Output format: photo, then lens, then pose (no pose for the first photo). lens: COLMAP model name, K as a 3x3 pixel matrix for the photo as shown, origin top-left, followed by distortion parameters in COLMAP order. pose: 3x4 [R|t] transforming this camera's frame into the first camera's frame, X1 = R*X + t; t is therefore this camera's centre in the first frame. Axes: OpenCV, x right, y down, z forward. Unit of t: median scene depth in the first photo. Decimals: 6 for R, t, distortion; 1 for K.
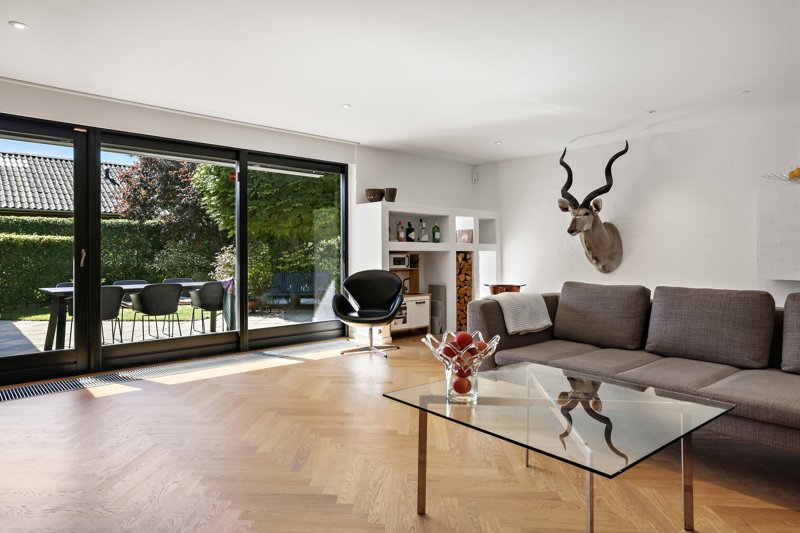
lens RADIAL K [[494.7, 0, 403.8], [0, 494.7, 251.7], [0, 0, 1]] dist [0.003470, -0.000225]
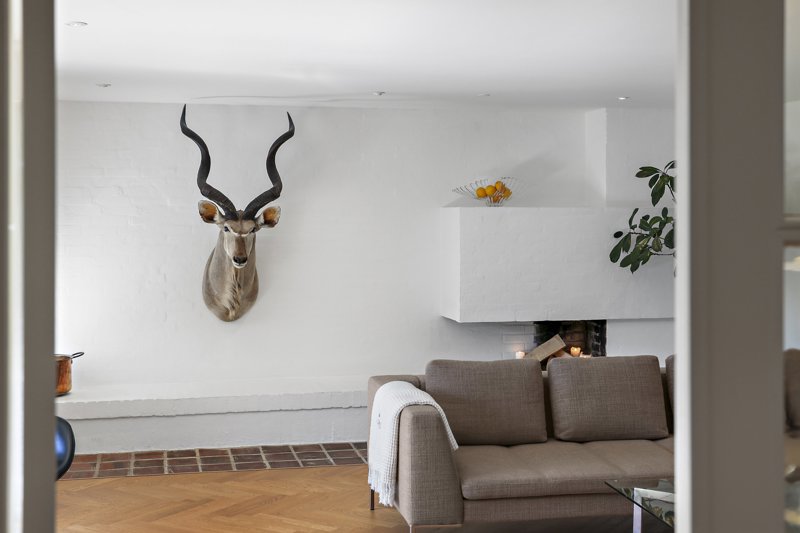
lens RADIAL K [[1073.1, 0, 393.5], [0, 1073.1, 225.2], [0, 0, 1]] dist [0.076891, 0.000000]
pose [[0.485102, -0.011015, 0.874388, -0.630378], [-0.007950, 0.999824, 0.017005, -0.096256], [-0.874422, -0.015200, 0.484929, 0.196877]]
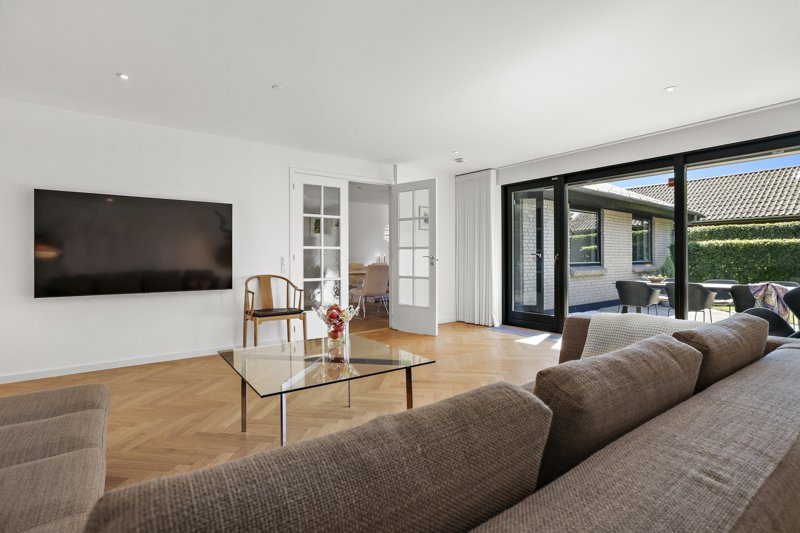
lens RADIAL K [[389.6, 0, 403.9], [0, 389.6, 266.2], [0, 0, 1]] dist [-0.004314, -0.000615]
pose [[-0.092086, 0.020069, -0.995549, 0.434533], [0.014506, 0.999718, 0.018811, 0.000625], [0.995645, -0.012709, -0.092351, 0.442714]]
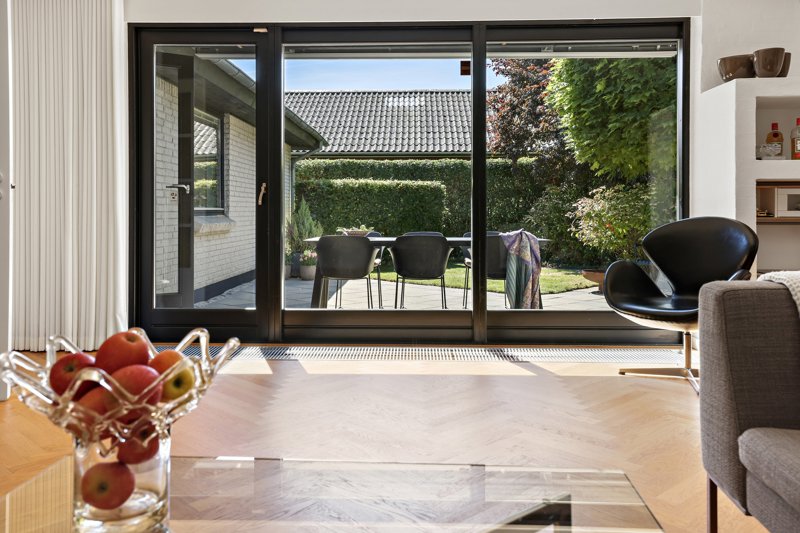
lens RADIAL K [[680.4, 0, 401.7], [0, 680.4, 258.1], [0, 0, 1]] dist [0.009943, 0.001367]
pose [[0.719139, 0.050137, -0.693055, 0.182300], [0.005036, 0.996991, 0.077350, 0.019213], [0.694848, -0.059116, 0.716723, 0.261817]]
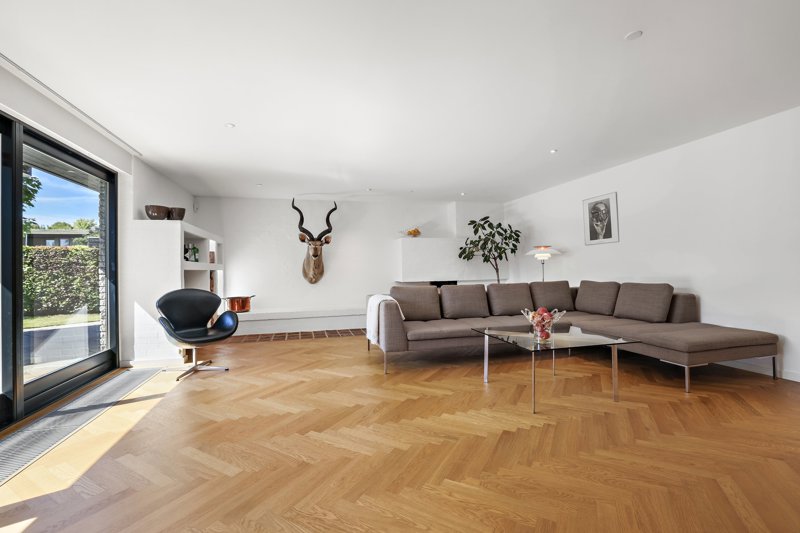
lens RADIAL K [[345.8, 0, 388.7], [0, 345.8, 264.0], [0, 0, 1]] dist [-0.015357, 0.001510]
pose [[0.456139, 0.005598, 0.889891, -0.441071], [0.011831, 0.999854, -0.012354, -0.001367], [-0.889830, 0.016164, 0.456006, 0.297802]]
